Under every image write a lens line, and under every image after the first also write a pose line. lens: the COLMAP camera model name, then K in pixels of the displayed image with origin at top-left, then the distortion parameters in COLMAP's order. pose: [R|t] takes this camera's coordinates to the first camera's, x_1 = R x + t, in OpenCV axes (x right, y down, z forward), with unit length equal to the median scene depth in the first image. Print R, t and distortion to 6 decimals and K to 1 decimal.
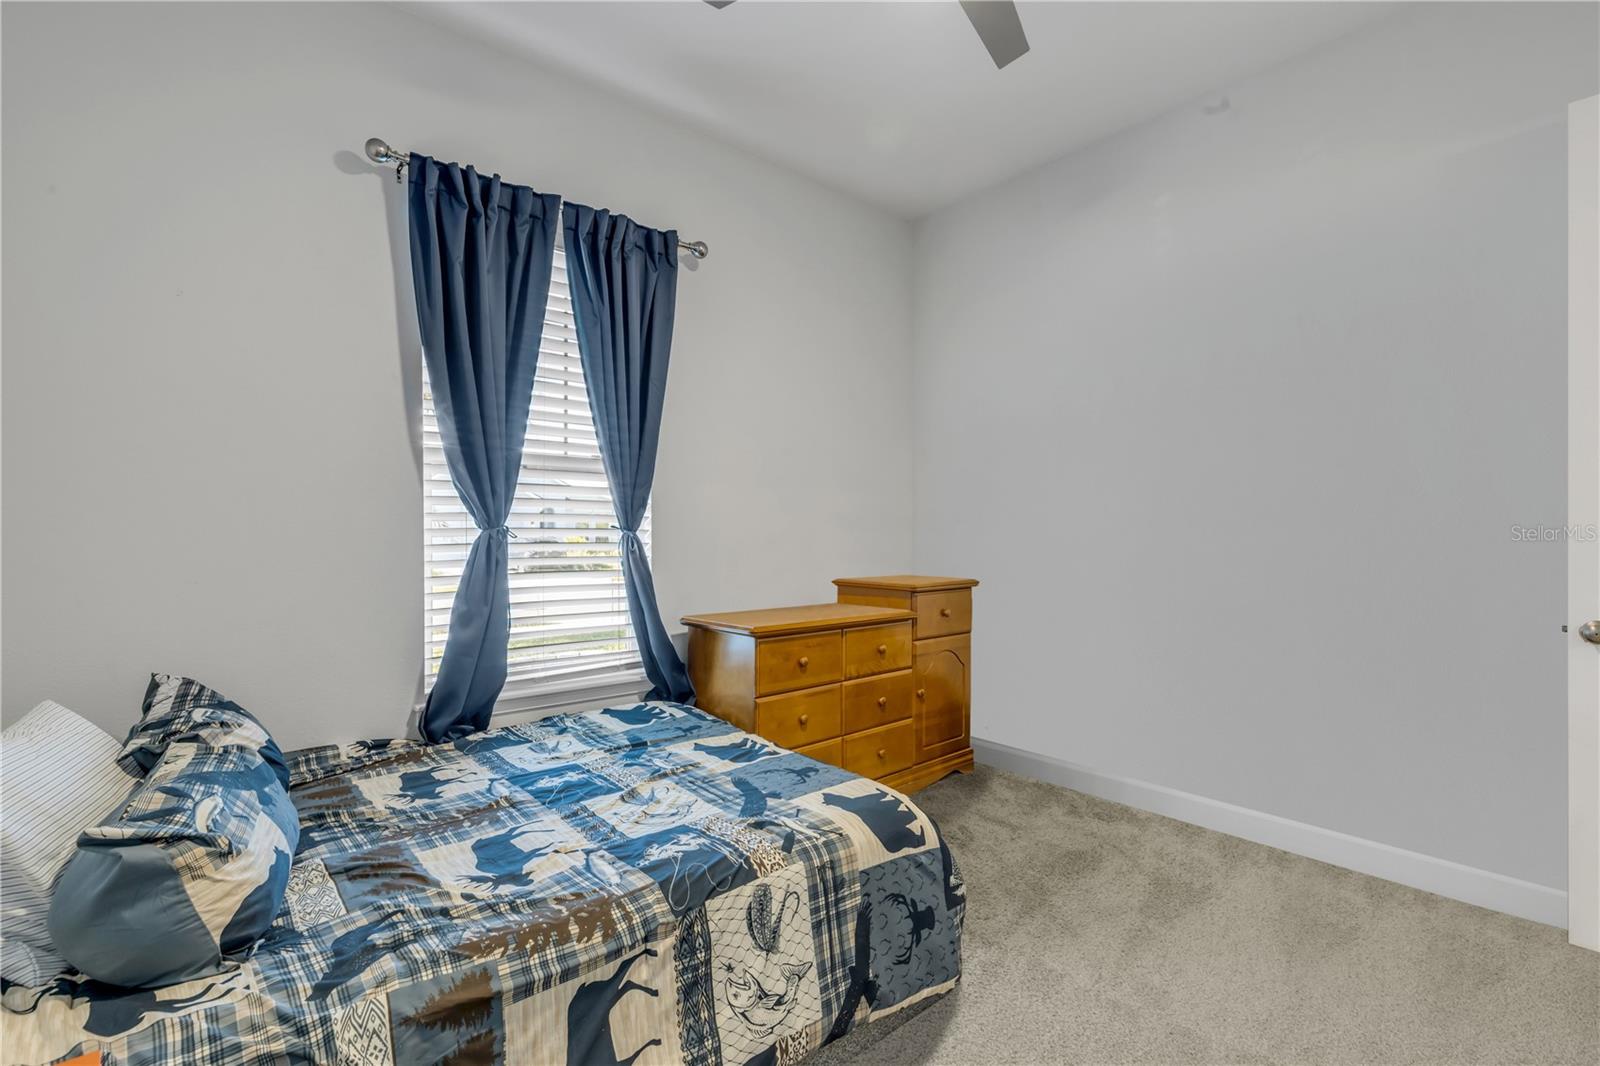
lens RADIAL K [[704.9, 0, 799.7], [0, 704.9, 545.4], [0, 0, 1]] dist [0.002425, 0.000020]
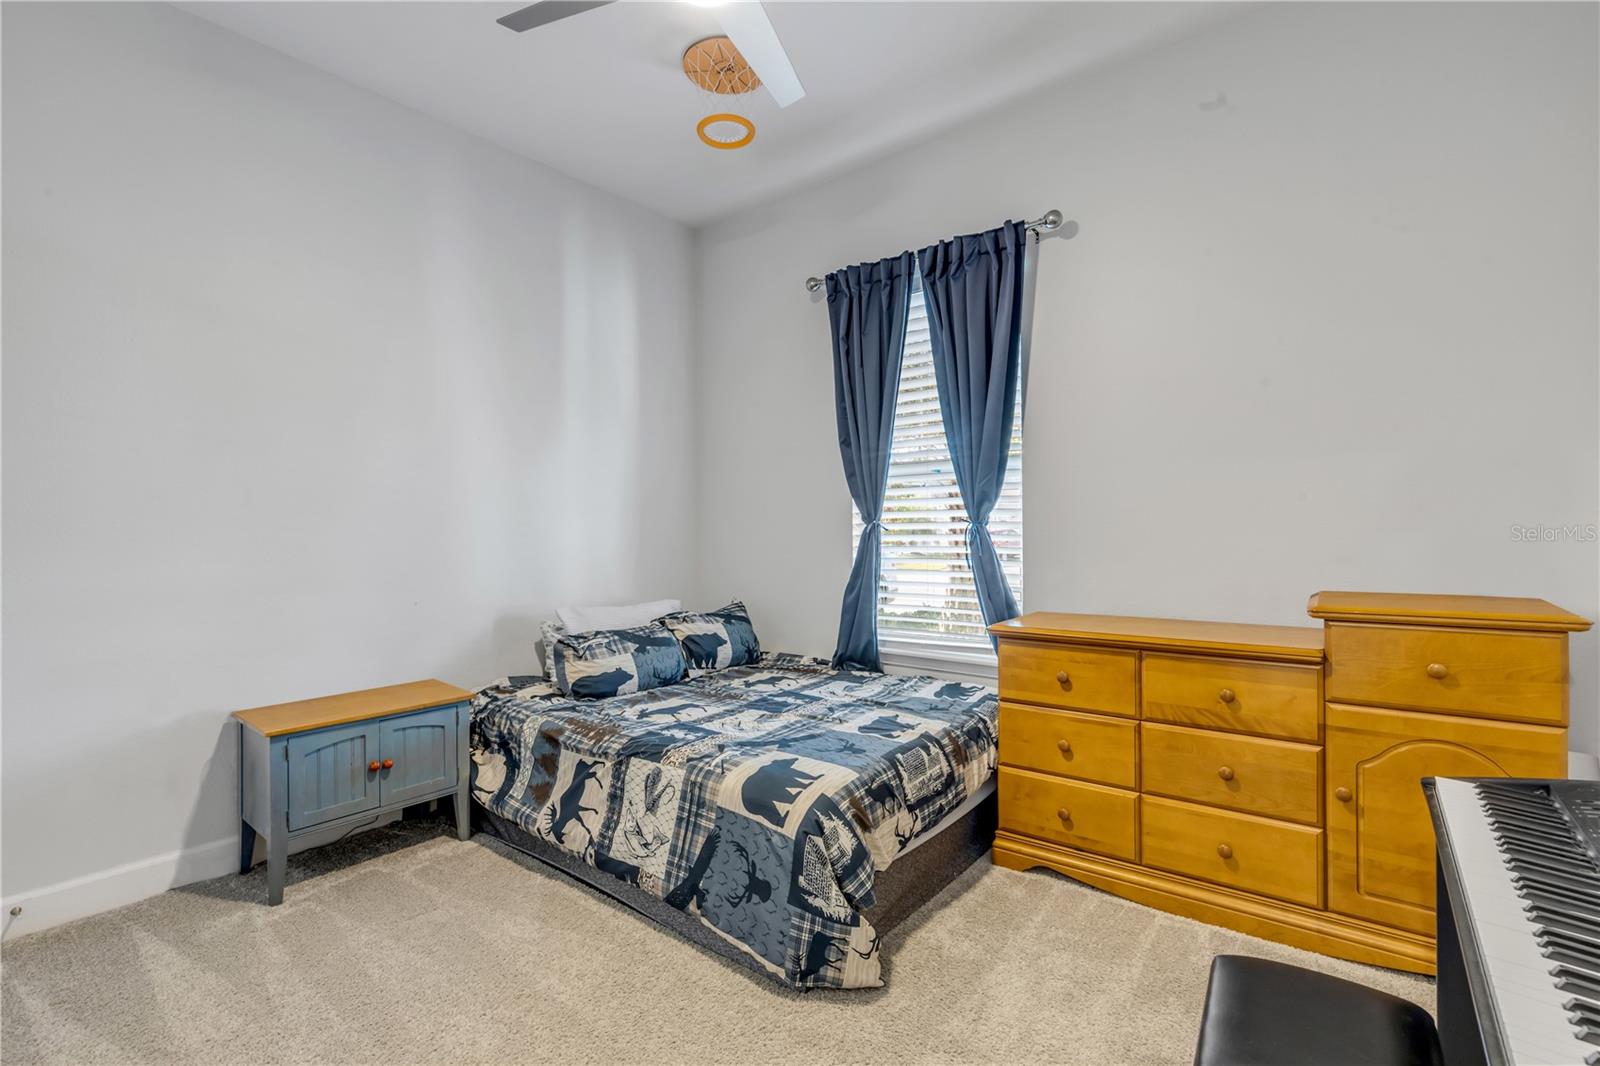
lens RADIAL K [[715.5, 0, 800.0], [0, 715.5, 533.0], [0, 0, 1]] dist [0.003728, -0.000365]
pose [[0.212906, 0.007704, -0.977042, 1.339211], [-0.003505, 0.999969, 0.007121, -0.020640], [0.977066, 0.001909, 0.212926, 0.882658]]
